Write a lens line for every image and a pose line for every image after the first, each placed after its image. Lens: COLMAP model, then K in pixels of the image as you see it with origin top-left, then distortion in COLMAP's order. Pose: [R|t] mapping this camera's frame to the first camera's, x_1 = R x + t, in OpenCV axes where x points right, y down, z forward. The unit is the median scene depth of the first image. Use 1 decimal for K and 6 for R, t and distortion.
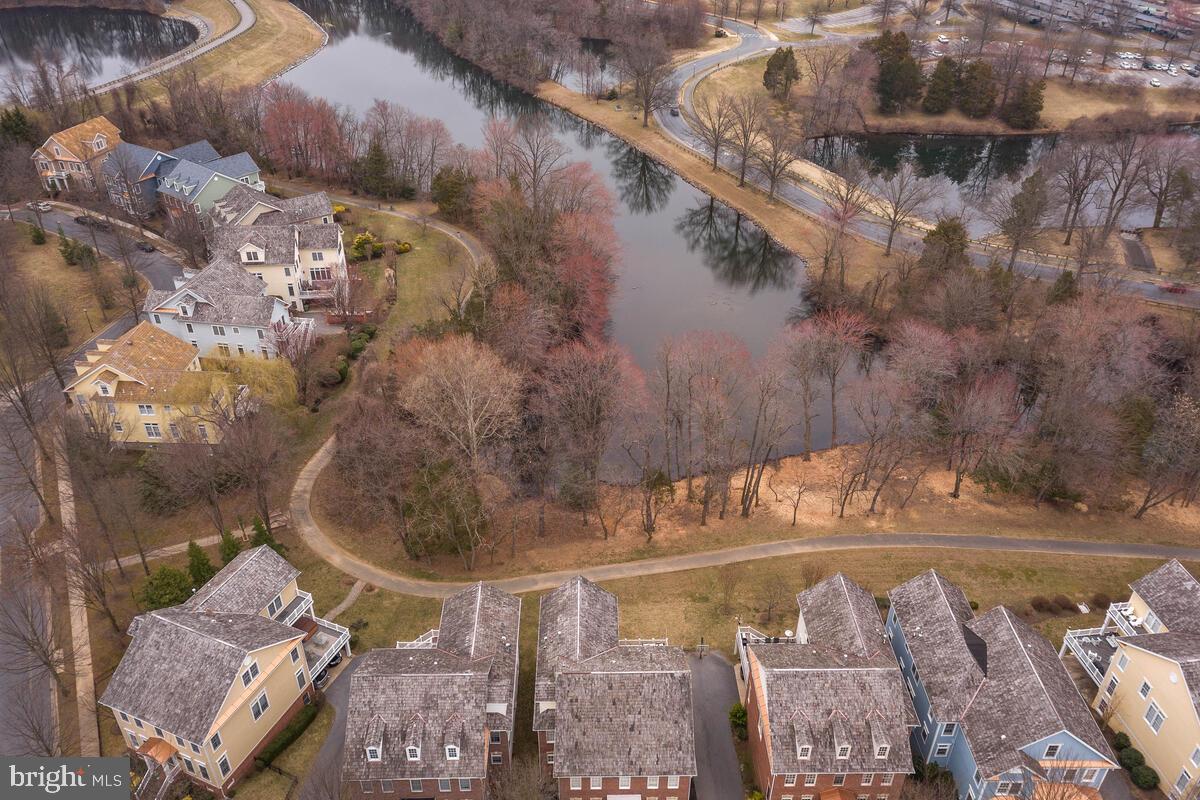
lens RADIAL K [[909.9, 0, 604.1], [0, 909.9, 393.8], [0, 0, 1]] dist [0.021952, 0.005782]
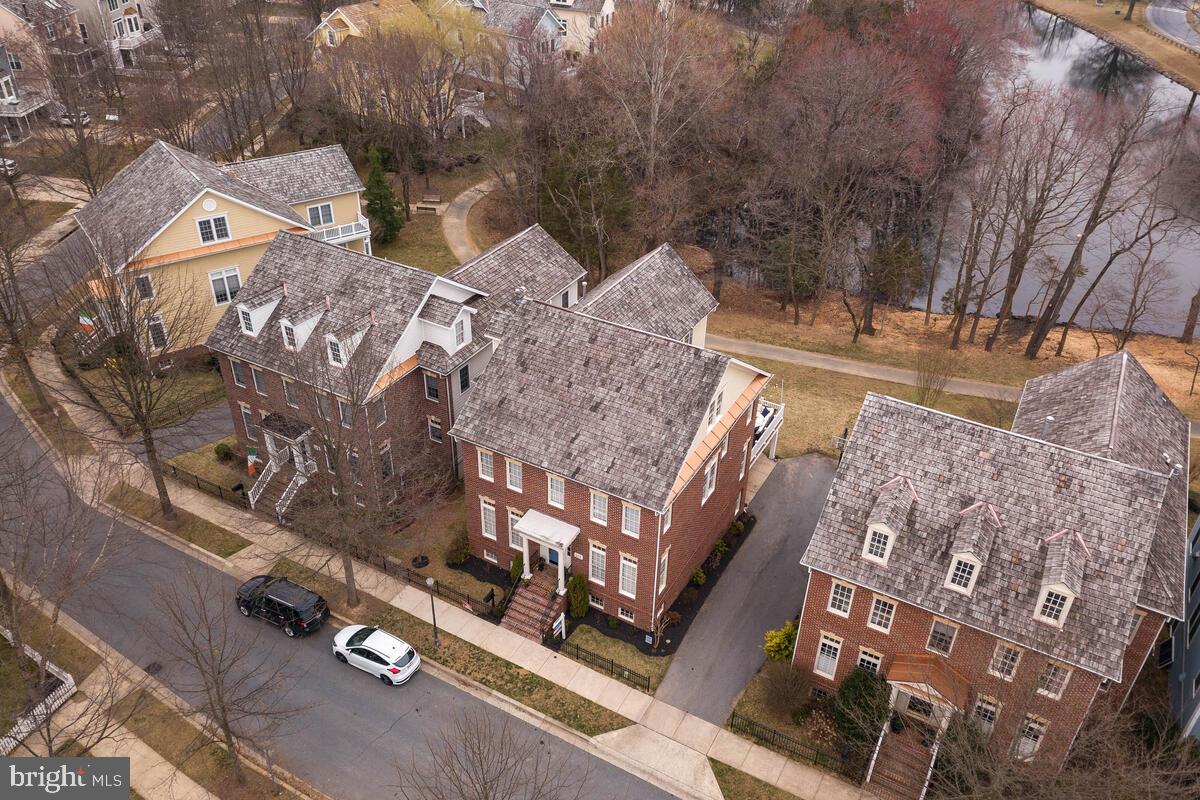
lens RADIAL K [[909.9, 0, 604.1], [0, 909.9, 393.8], [0, 0, 1]] dist [0.021952, 0.005782]
pose [[0.863491, 0.284397, -0.416535, 0.181977], [-0.290426, 0.955571, 0.050372, 0.223426], [0.412355, 0.077477, 0.907723, 0.333636]]
